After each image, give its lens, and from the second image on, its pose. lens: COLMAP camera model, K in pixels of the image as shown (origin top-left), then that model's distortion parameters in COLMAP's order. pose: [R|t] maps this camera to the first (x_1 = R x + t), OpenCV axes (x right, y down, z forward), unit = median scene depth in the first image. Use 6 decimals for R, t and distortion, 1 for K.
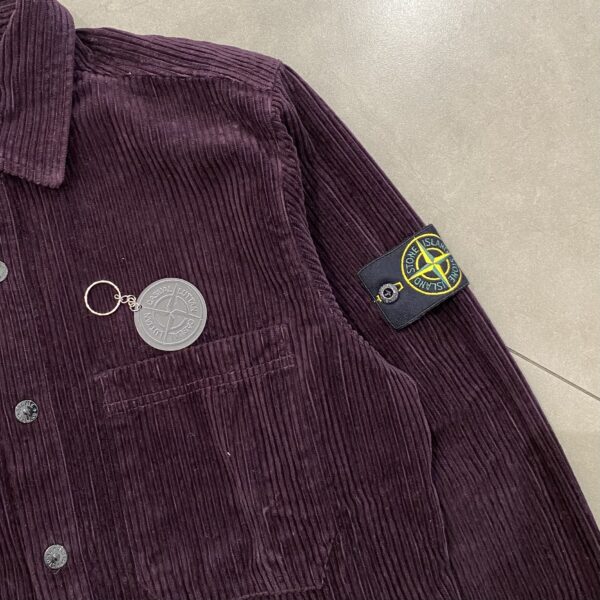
lens RADIAL K [[667.4, 0, 287.0], [0, 667.4, 239.7], [0, 0, 1]] dist [0.065900, -0.122797]
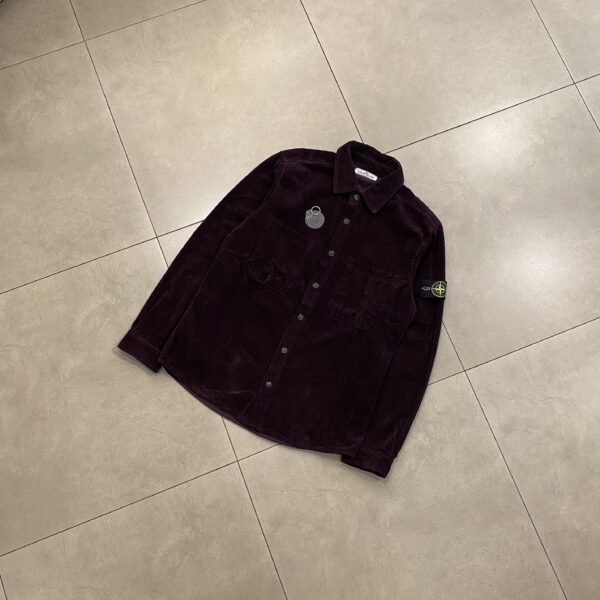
lens RADIAL K [[667.4, 0, 266.6], [0, 667.4, 302.3], [0, 0, 1]] dist [0.065900, -0.122797]
pose [[0.765041, 0.619711, -0.175129, 0.177548], [-0.633327, 0.773291, -0.030289, 0.820674], [0.116655, 0.134086, 0.984080, -2.786291]]
